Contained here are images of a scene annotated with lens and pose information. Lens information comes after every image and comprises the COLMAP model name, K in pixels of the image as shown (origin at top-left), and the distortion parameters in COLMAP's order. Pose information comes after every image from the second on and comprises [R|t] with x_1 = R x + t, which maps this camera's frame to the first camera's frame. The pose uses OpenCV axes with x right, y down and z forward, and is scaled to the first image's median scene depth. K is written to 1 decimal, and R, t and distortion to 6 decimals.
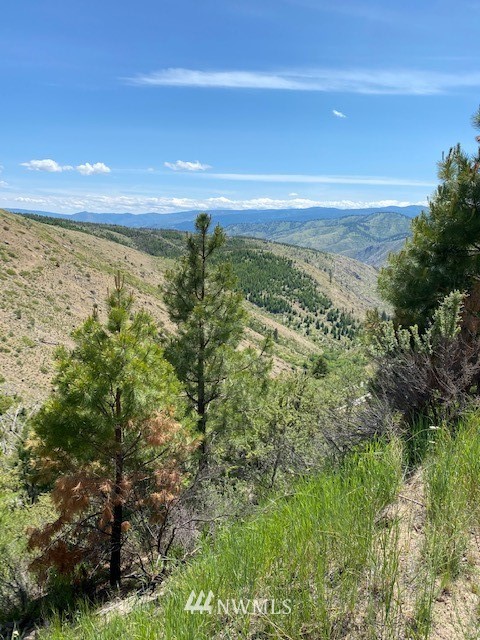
lens RADIAL K [[522.7, 0, 240.0], [0, 522.7, 320.0], [0, 0, 1]] dist [0.067317, -0.006056]
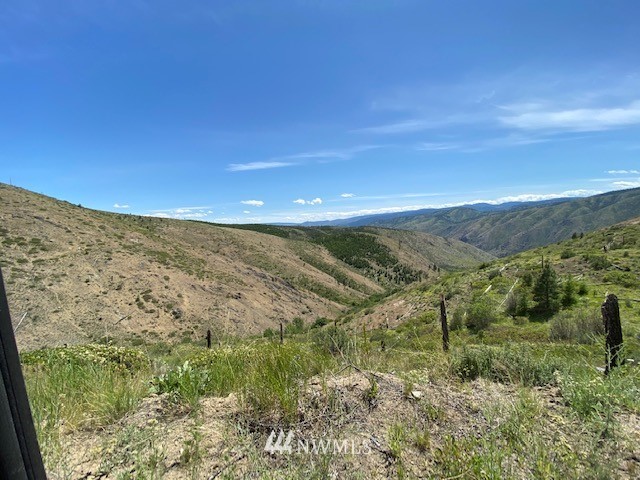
lens RADIAL K [[256.5, 0, 320.0], [0, 256.5, 240.0], [0, 0, 1]] dist [0.000553, 0.000016]
pose [[0.966306, -0.065691, -0.248871, 0.621626], [0.036310, 0.992005, -0.120861, -0.035811], [0.254821, 0.107752, 0.960966, 0.588666]]
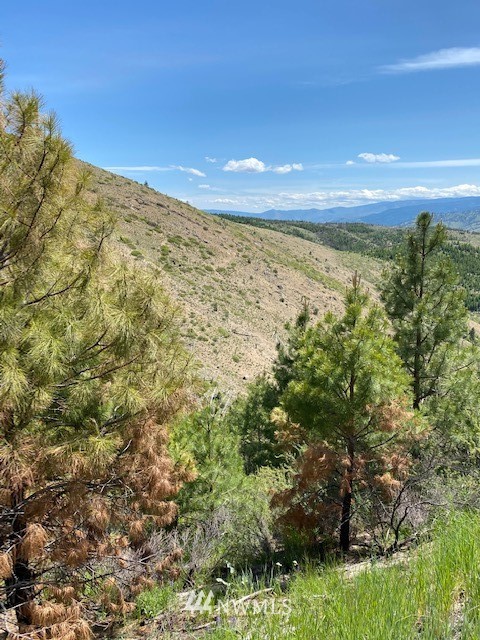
lens RADIAL K [[522.7, 0, 240.0], [0, 522.7, 320.0], [0, 0, 1]] dist [0.067317, -0.006056]
pose [[0.940983, 0.027654, -0.337322, -0.002769], [-0.024391, 0.999606, 0.013907, 0.000030], [0.337574, -0.004858, 0.941287, -0.004147]]
